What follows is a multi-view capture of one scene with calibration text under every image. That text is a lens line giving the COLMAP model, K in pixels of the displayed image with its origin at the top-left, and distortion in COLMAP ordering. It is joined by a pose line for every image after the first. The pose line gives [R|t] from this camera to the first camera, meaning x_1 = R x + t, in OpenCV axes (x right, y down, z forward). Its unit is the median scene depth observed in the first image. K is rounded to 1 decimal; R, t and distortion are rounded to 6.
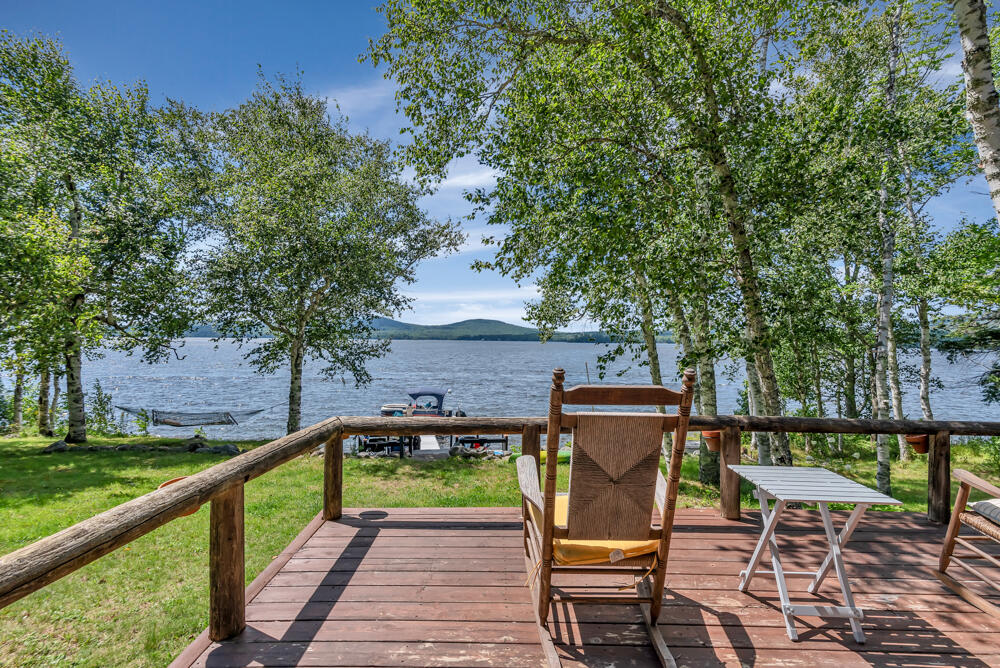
lens RADIAL K [[497.4, 0, 494.7], [0, 497.4, 354.3], [0, 0, 1]] dist [0.013110, 0.001173]
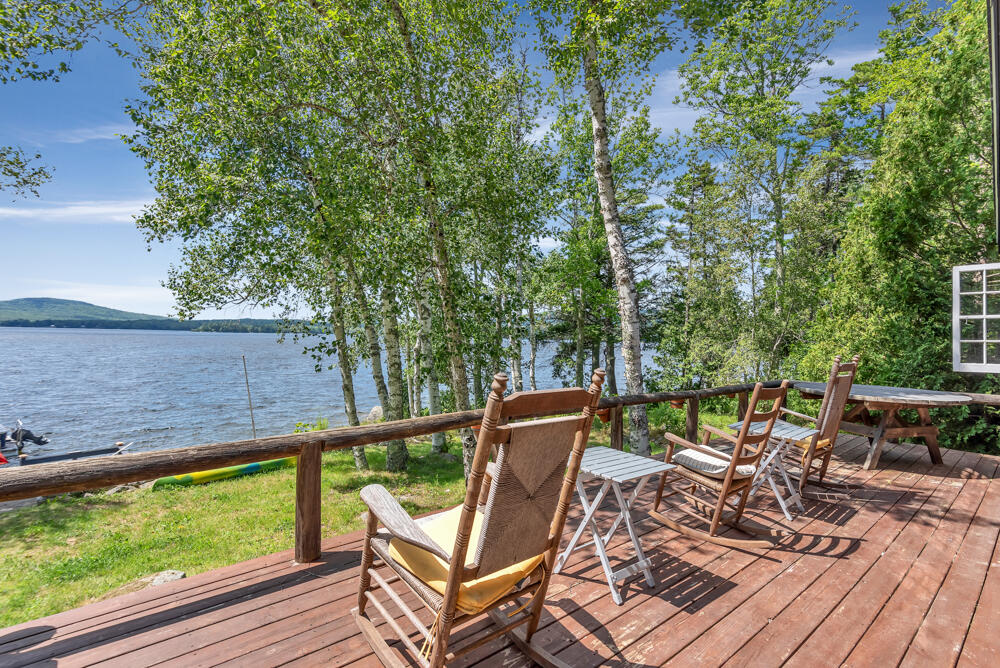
lens RADIAL K [[497.4, 0, 500.2], [0, 497.4, 333.0], [0, 0, 1]] dist [0.013110, 0.001173]
pose [[0.749345, 0.008686, 0.662122, -0.337996], [0.005749, 0.999791, -0.019622, -0.019366], [-0.662154, 0.018510, 0.749139, 0.308177]]
